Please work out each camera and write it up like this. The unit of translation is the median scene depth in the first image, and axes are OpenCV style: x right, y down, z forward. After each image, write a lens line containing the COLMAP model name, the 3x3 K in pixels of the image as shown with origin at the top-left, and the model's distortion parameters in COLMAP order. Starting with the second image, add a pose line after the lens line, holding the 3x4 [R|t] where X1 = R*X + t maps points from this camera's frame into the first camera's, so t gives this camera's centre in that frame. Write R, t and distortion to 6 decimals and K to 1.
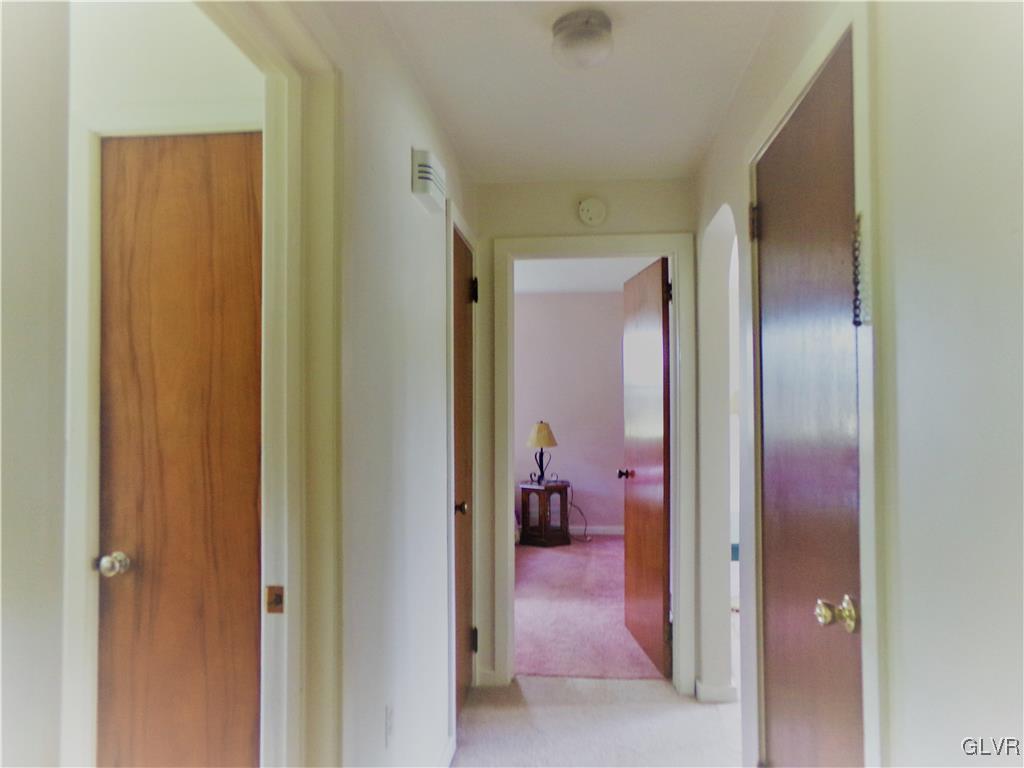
lens RADIAL K [[717.7, 0, 512.8], [0, 717.7, 385.6], [0, 0, 1]] dist [0.006885, 0.003998]
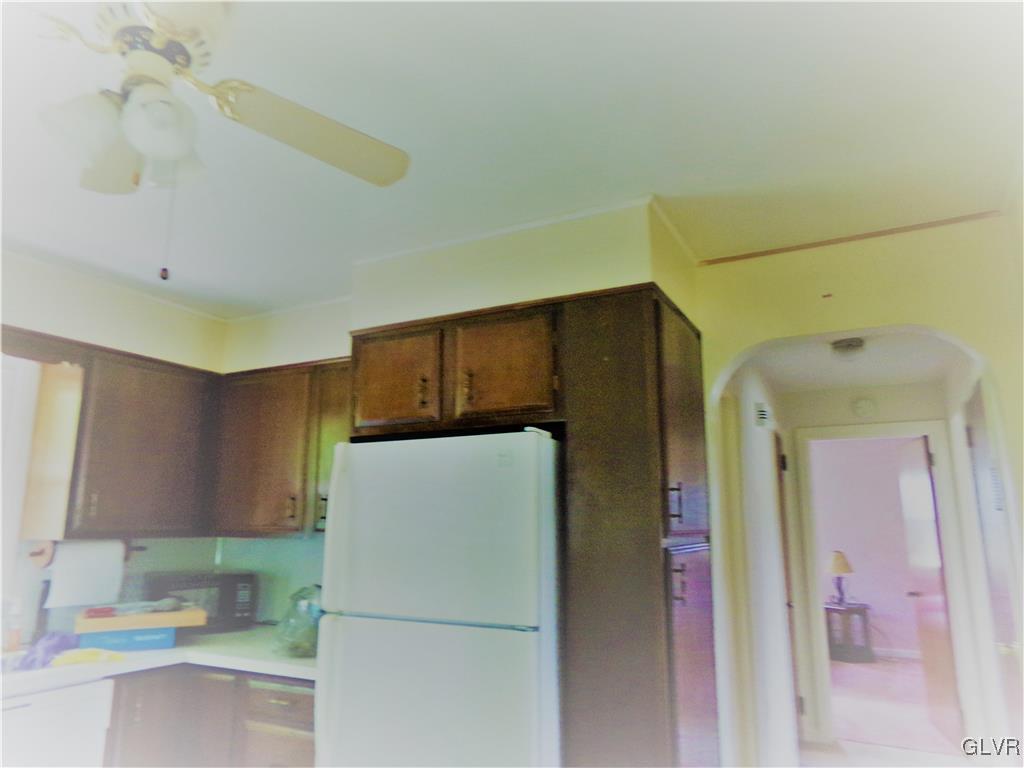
lens RADIAL K [[717.7, 0, 512.5], [0, 717.7, 378.8], [0, 0, 1]] dist [0.006885, 0.003998]
pose [[0.932518, -0.067407, -0.354777, -0.021506], [0.004124, 0.984348, -0.176186, -0.021931], [0.361100, 0.162833, 0.918201, -0.348078]]
